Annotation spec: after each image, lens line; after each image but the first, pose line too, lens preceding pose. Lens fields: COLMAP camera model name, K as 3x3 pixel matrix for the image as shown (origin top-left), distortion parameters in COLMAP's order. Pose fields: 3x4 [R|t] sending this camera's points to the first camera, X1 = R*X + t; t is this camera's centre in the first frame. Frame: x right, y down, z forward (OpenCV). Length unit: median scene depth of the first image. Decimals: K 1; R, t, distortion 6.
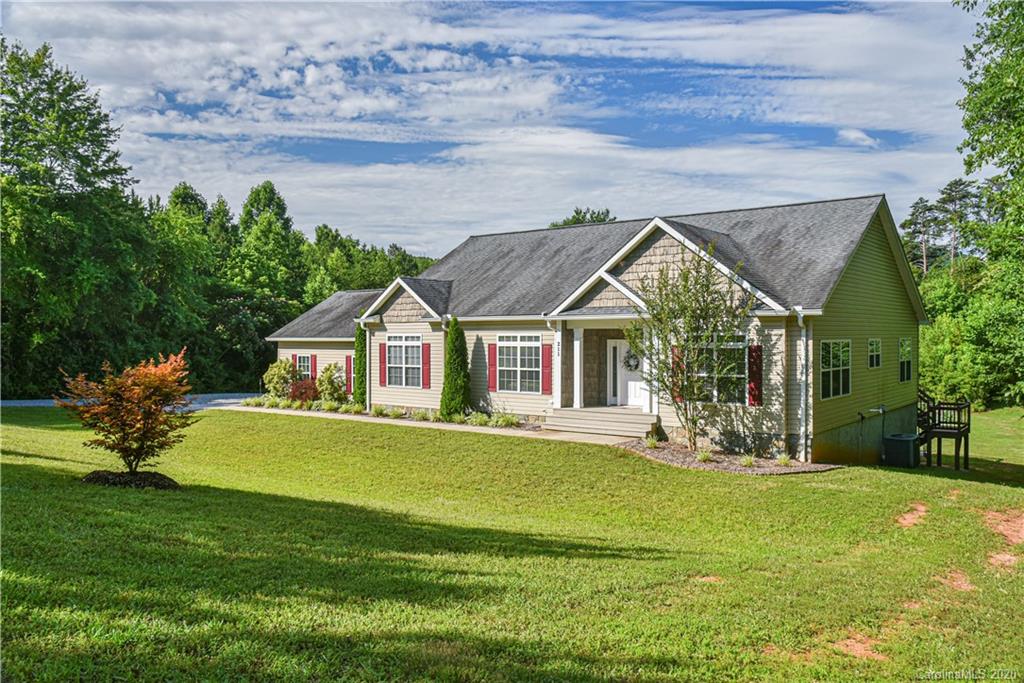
lens RADIAL K [[835.5, 0, 512.0], [0, 835.5, 341.5], [0, 0, 1]] dist [-0.064620, 0.003834]
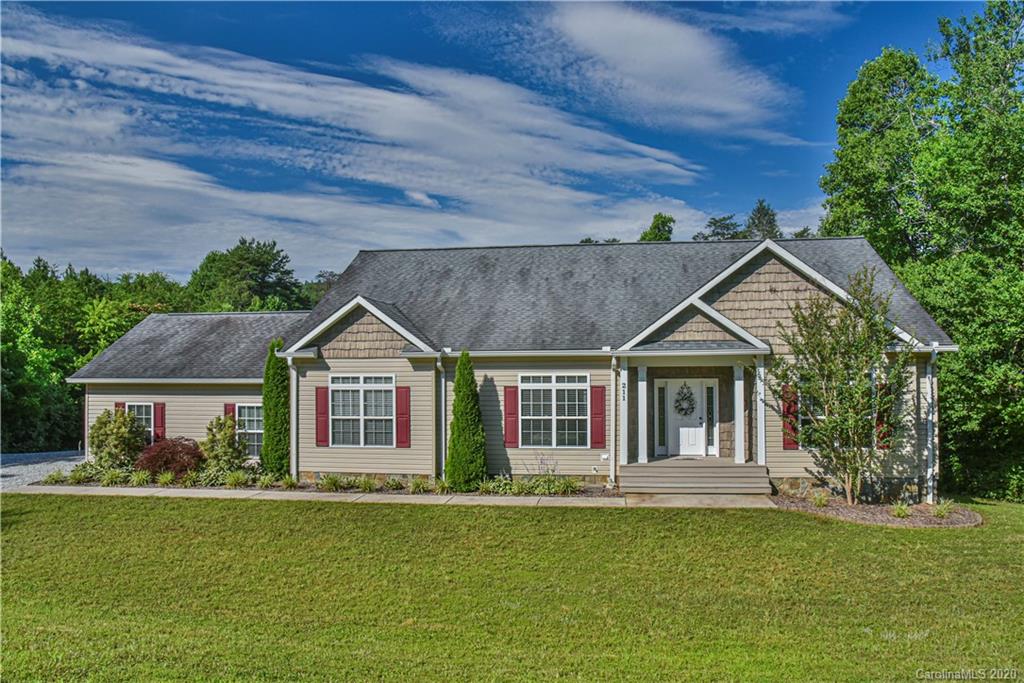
lens RADIAL K [[759.3, 0, 512.0], [0, 759.3, 341.5], [0, 0, 1]] dist [-0.097548, -0.004295]
pose [[0.859982, 0.012104, 0.510180, -0.372630], [0.008714, 0.999225, -0.038394, -0.011290], [-0.510249, 0.037464, 0.859210, 0.382517]]
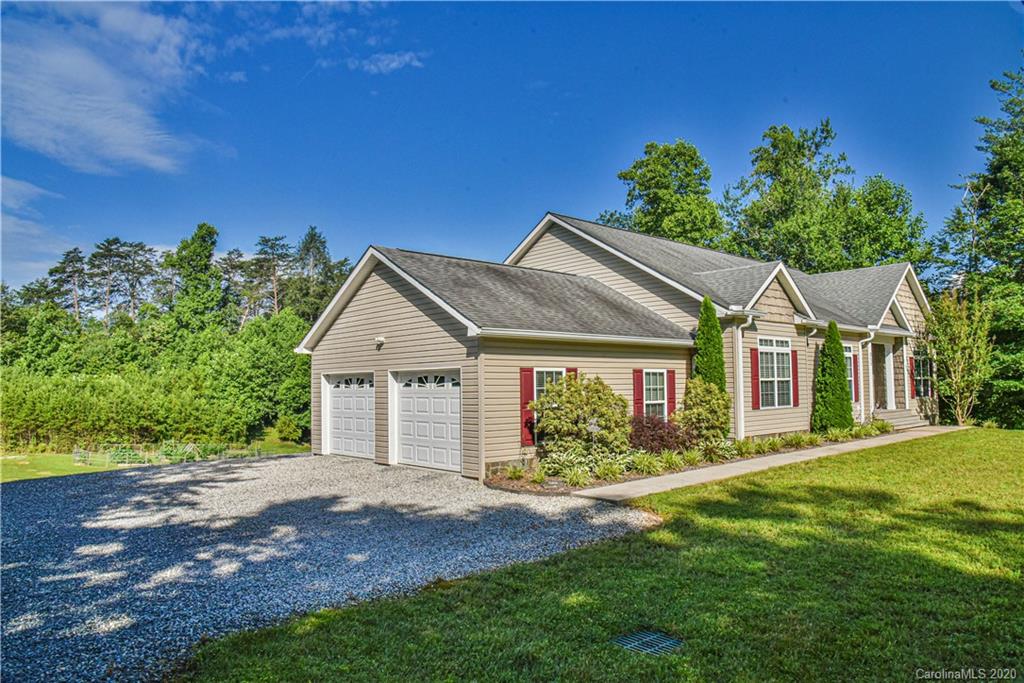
lens RADIAL K [[710.0, 0, 512.0], [0, 710.0, 341.5], [0, 0, 1]] dist [-0.157236, -0.000297]
pose [[0.171401, 0.063655, 0.983143, -0.831665], [0.017291, 0.997562, -0.067603, 0.035208], [-0.985050, 0.028587, 0.169882, 1.186315]]
